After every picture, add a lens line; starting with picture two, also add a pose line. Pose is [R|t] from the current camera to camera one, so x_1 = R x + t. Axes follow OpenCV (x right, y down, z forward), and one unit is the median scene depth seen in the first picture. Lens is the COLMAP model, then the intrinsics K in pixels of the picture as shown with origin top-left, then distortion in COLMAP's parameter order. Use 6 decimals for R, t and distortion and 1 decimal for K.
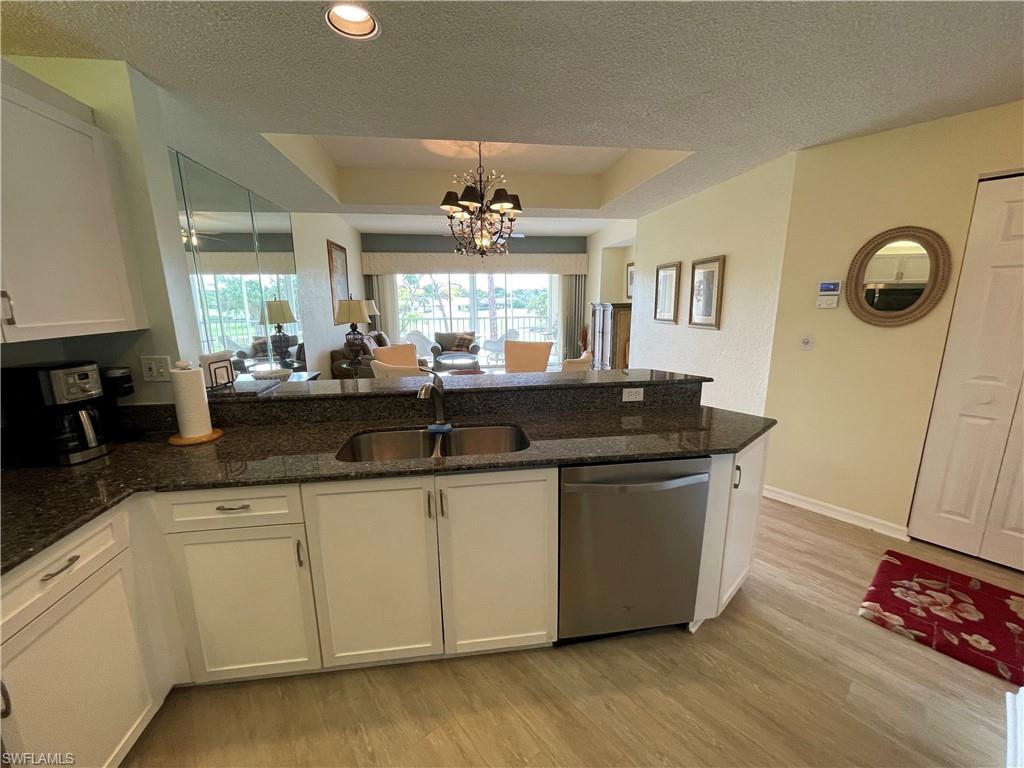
lens RADIAL K [[412.4, 0, 508.3], [0, 412.4, 386.5], [0, 0, 1]] dist [-0.001515, 0.000681]
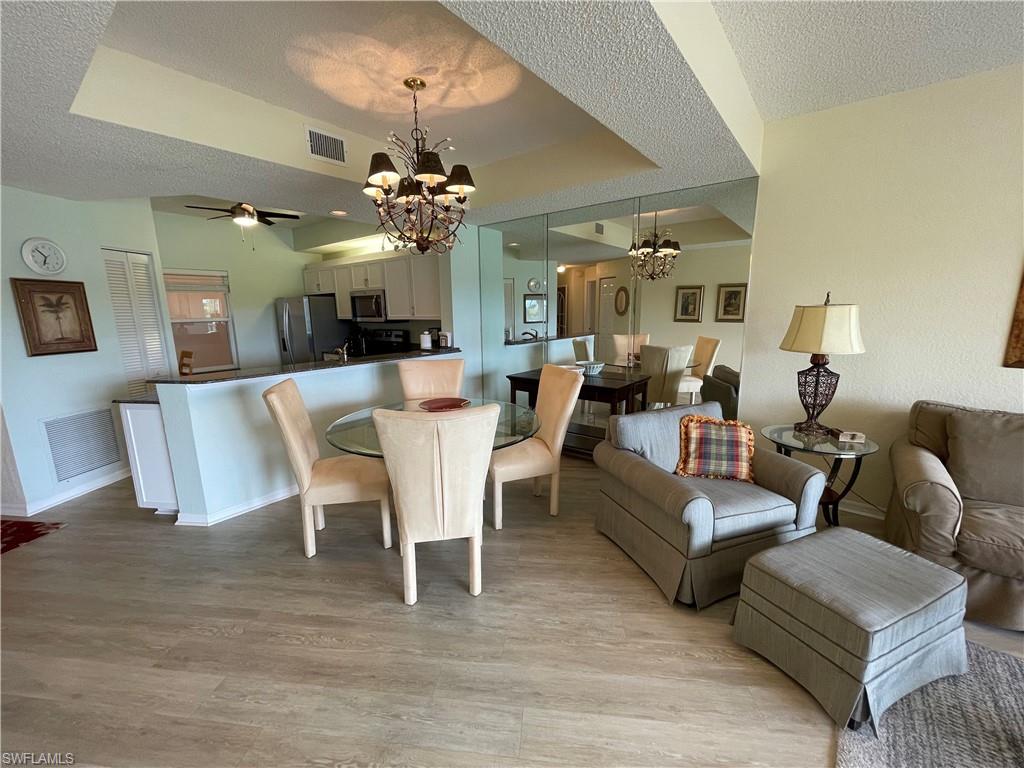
lens RADIAL K [[412.4, 0, 508.3], [0, 412.4, 386.5], [0, 0, 1]] dist [-0.001515, 0.000681]
pose [[-0.721575, 0.148436, -0.676237, 0.388710], [-0.125387, 0.932576, 0.338497, -0.393109], [0.680887, 0.329042, -0.654312, 1.803175]]
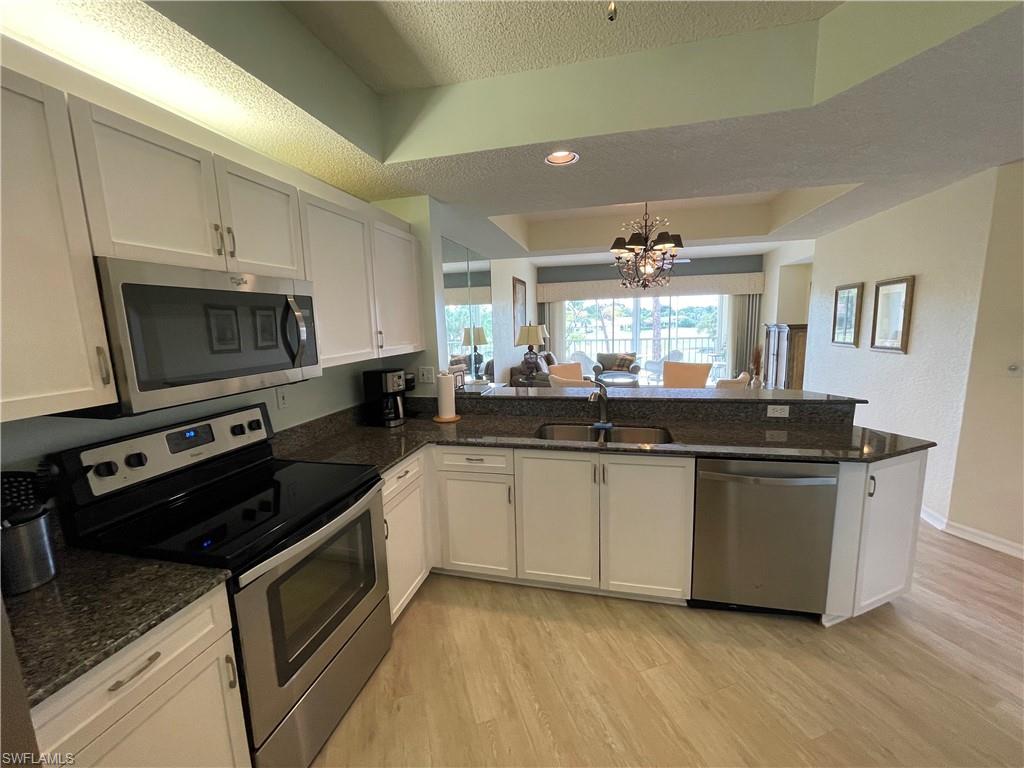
lens RADIAL K [[412.7, 0, 508.8], [0, 412.7, 384.4], [0, 0, 1]] dist [-0.001007, 0.000164]
pose [[0.928269, 0.038041, -0.369959, 0.024081], [-0.057618, 0.997455, -0.042005, 0.025476], [0.367419, 0.060308, 0.928098, -0.221454]]
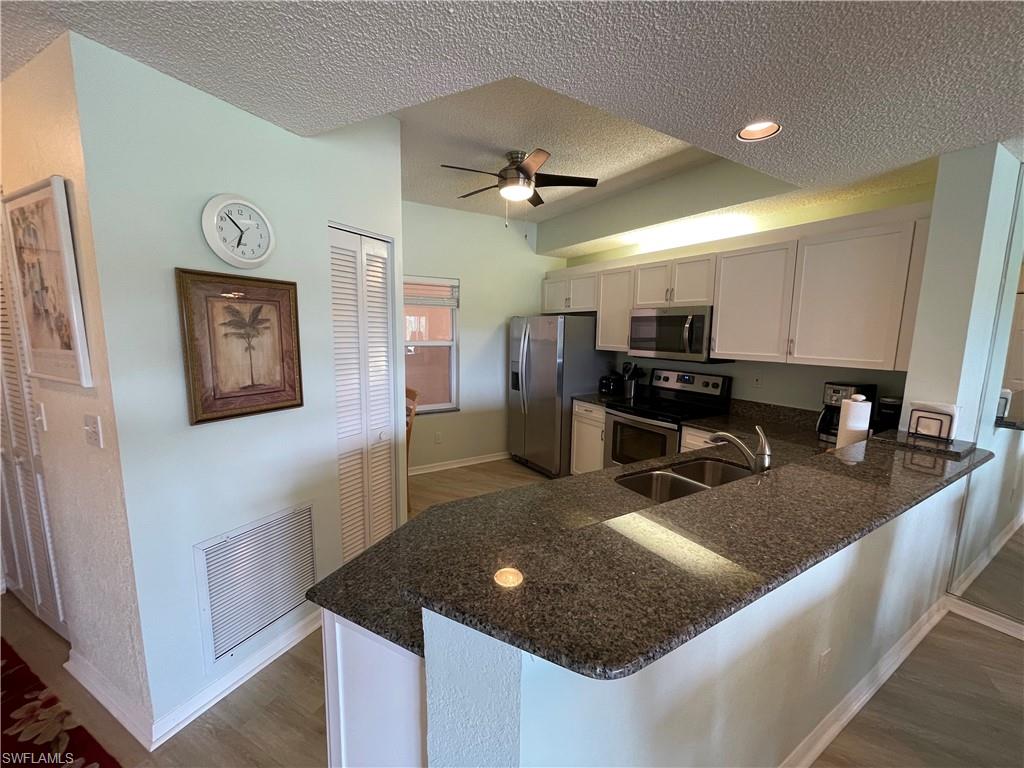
lens RADIAL K [[411.7, 0, 512.0], [0, 411.7, 384.0], [0, 0, 1]] dist [-0.014207, 0.000005]
pose [[-0.914429, 0.048809, -0.401792, 0.381714], [-0.092429, 0.941289, 0.324703, -0.223046], [0.394051, 0.334055, -0.856231, 0.909523]]
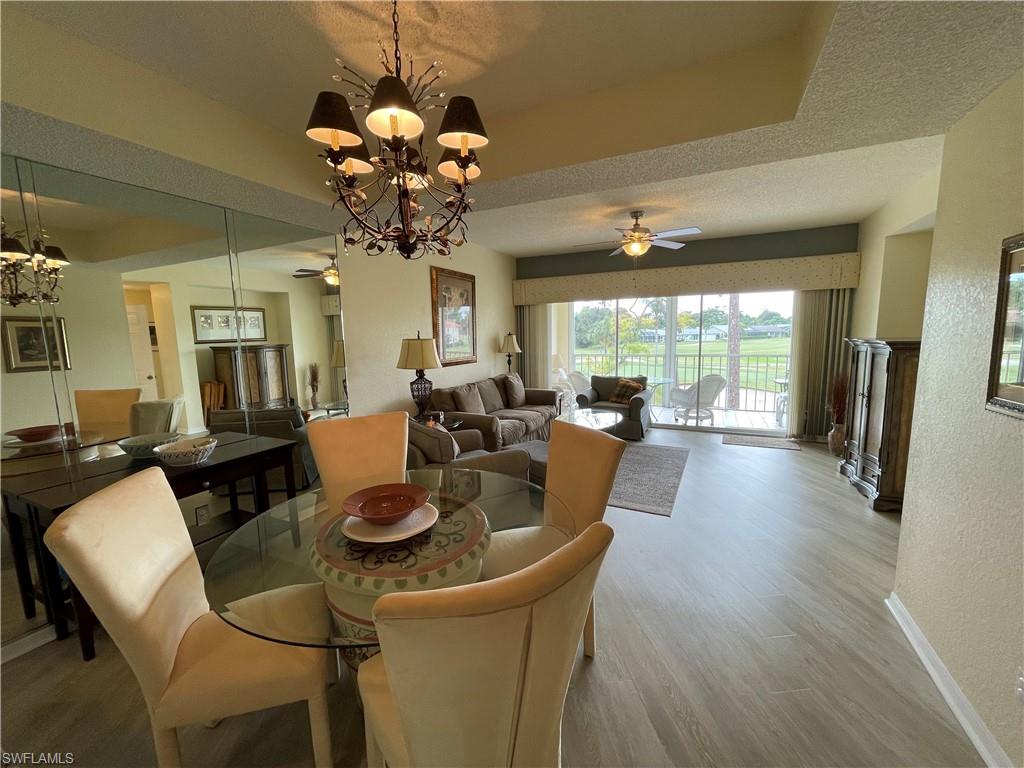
lens RADIAL K [[412.7, 0, 508.8], [0, 412.7, 384.4], [0, 0, 1]] dist [-0.001007, 0.000164]
pose [[0.831793, 0.059867, -0.551848, 0.315165], [-0.100109, 0.994045, -0.043054, -0.180893], [0.545984, 0.091057, 0.832832, 0.754289]]
